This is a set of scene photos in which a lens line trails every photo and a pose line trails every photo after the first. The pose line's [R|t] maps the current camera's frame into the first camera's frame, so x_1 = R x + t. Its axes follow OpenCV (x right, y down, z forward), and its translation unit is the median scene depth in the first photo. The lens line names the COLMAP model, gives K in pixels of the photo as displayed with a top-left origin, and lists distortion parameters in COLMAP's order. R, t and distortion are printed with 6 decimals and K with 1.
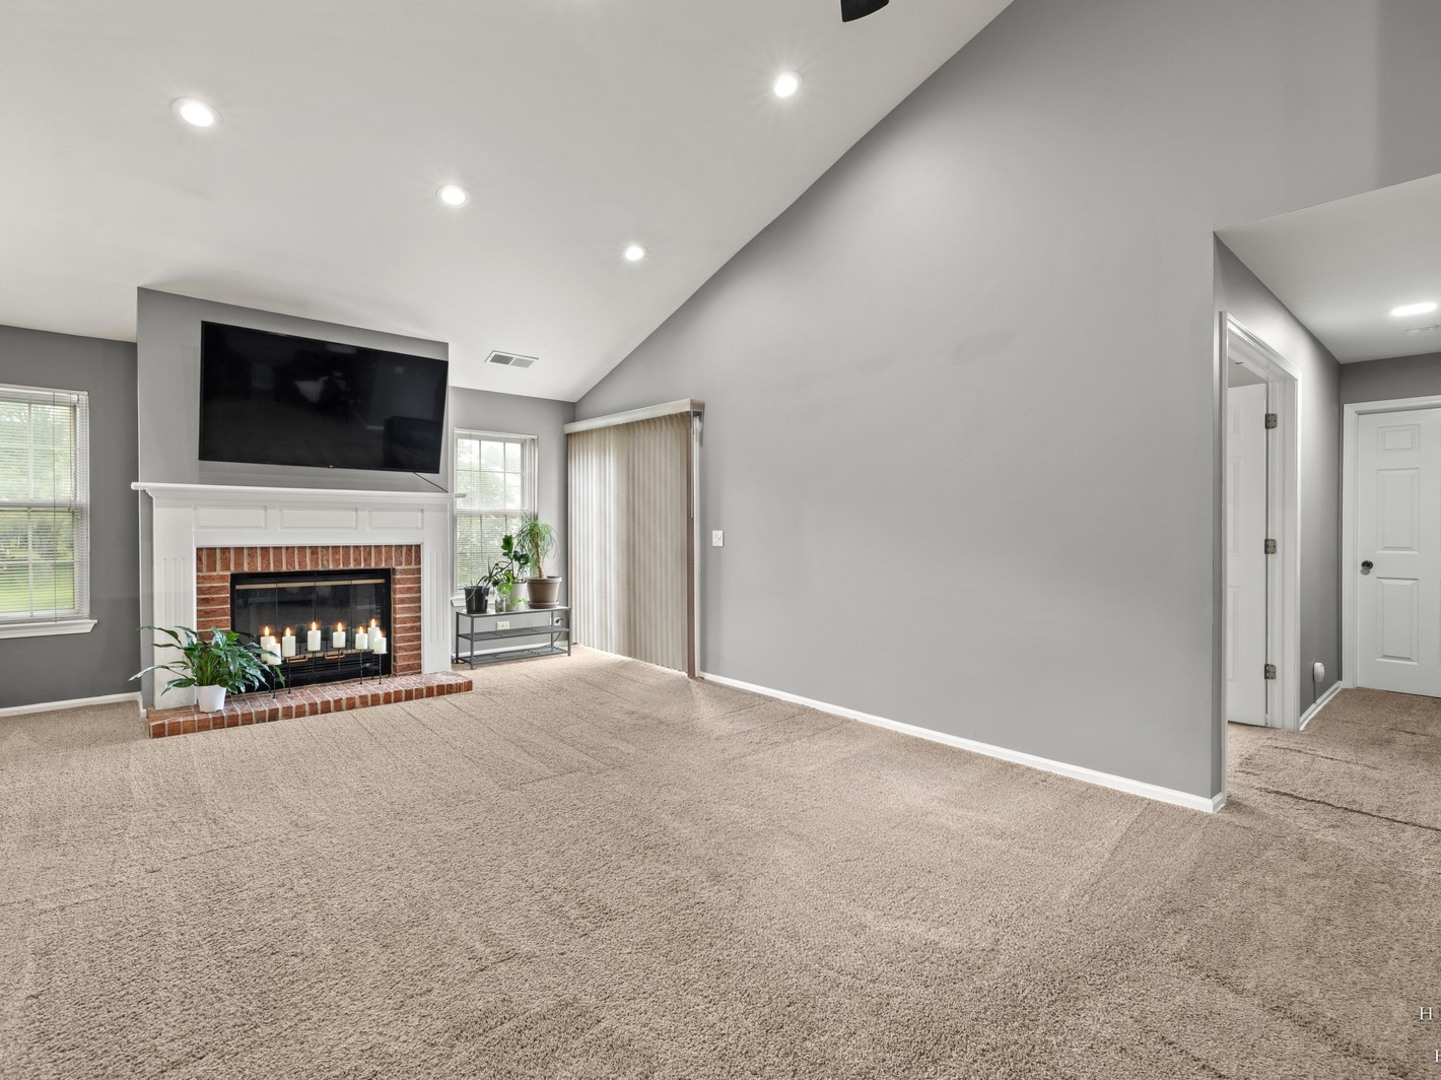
lens RADIAL K [[692.5, 0, 720.5], [0, 692.5, 540.0], [0, 0, 1]] dist [-0.000688, -0.000153]
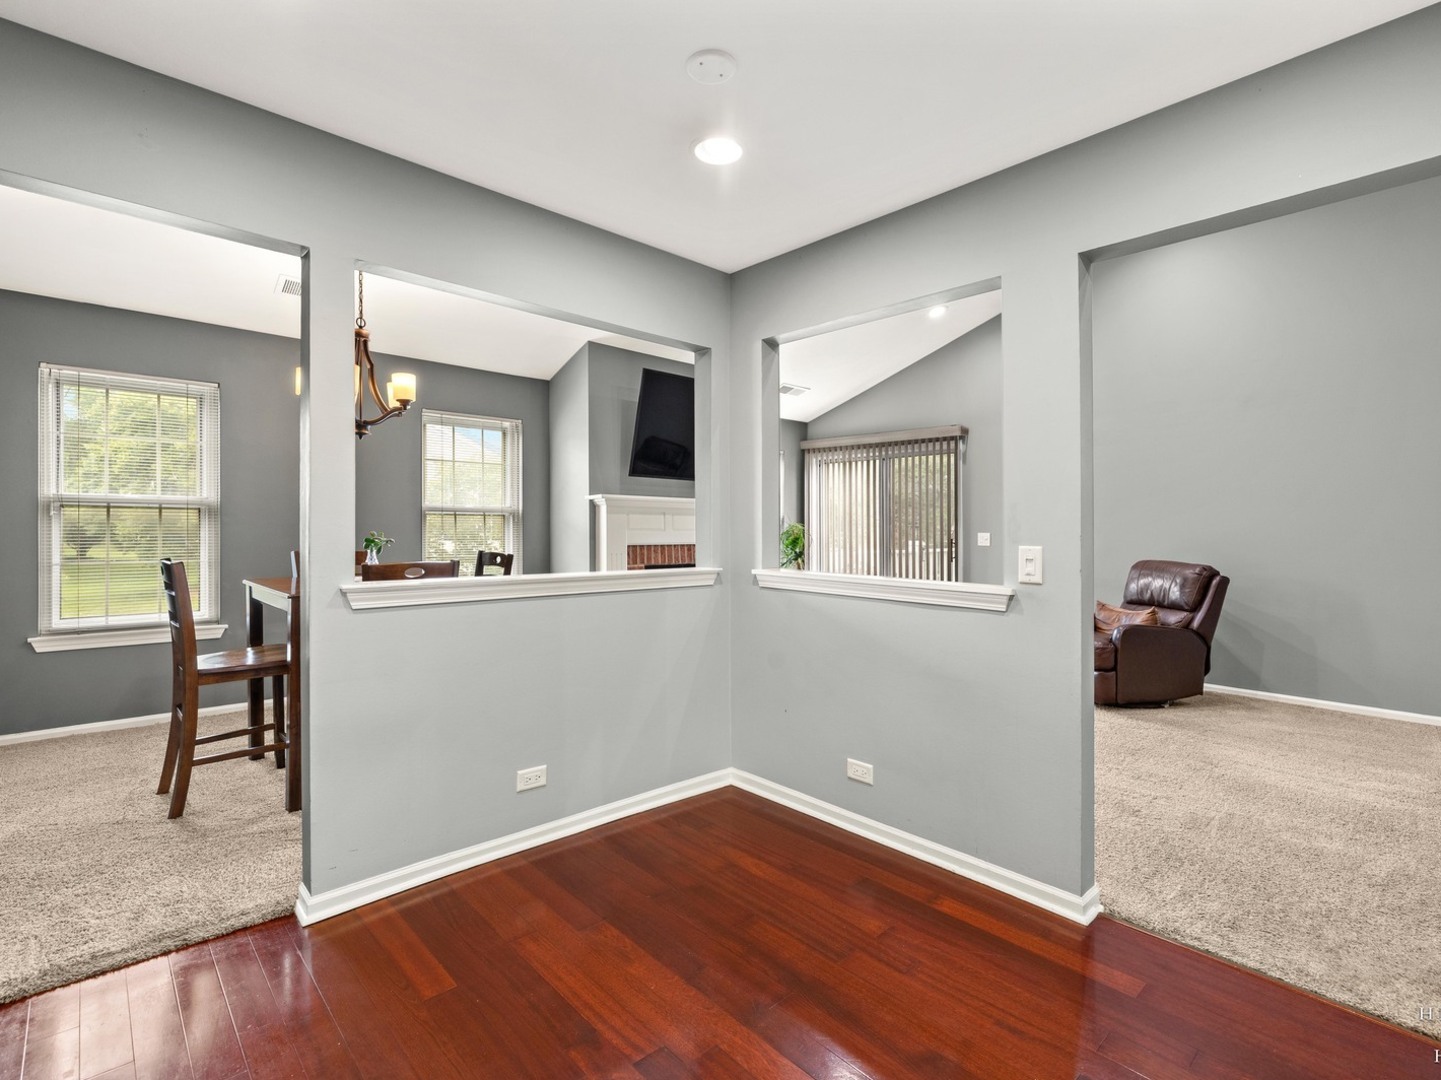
lens RADIAL K [[692.5, 0, 720.5], [0, 692.5, 540.0], [0, 0, 1]] dist [-0.000688, -0.000153]
pose [[0.999857, 0.004119, 0.016393, -0.537569], [-0.004173, 0.999986, 0.003296, -0.003295], [-0.016379, -0.003364, 0.999860, -0.244801]]
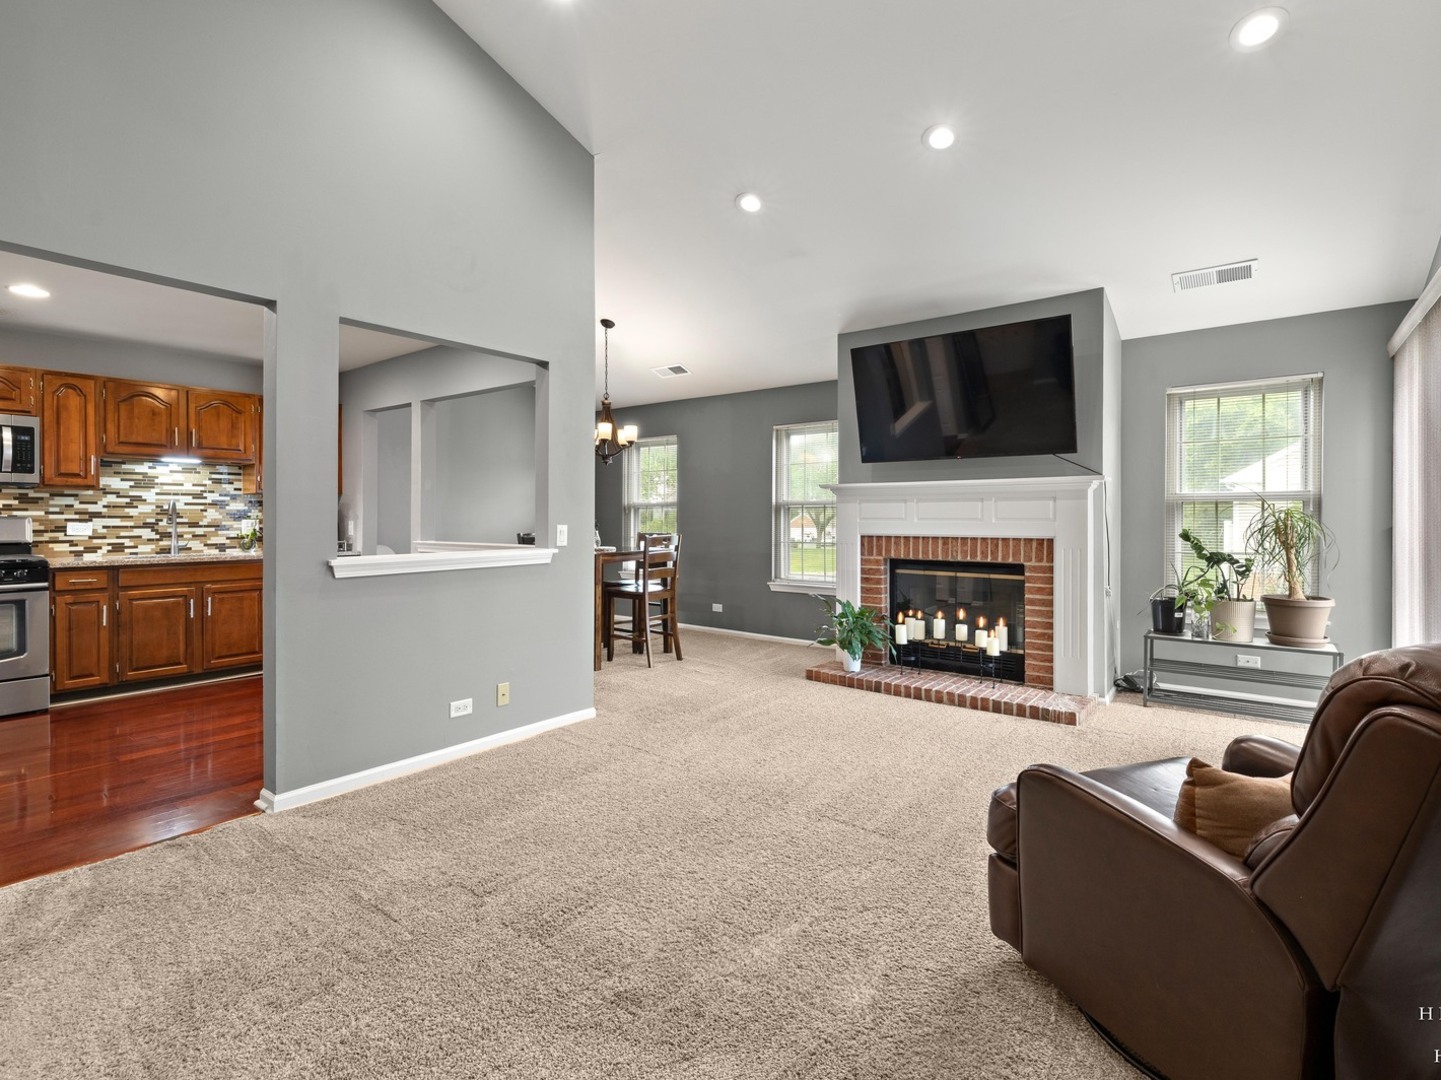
lens RADIAL K [[704.6, 0, 724.8], [0, 704.6, 524.9], [0, 0, 1]] dist [0.001262, 0.000291]
pose [[0.182548, 0.008917, -0.983157, 0.368762], [-0.016623, 0.999844, 0.005982, -0.009497], [0.983056, 0.015251, 0.182668, 0.477064]]
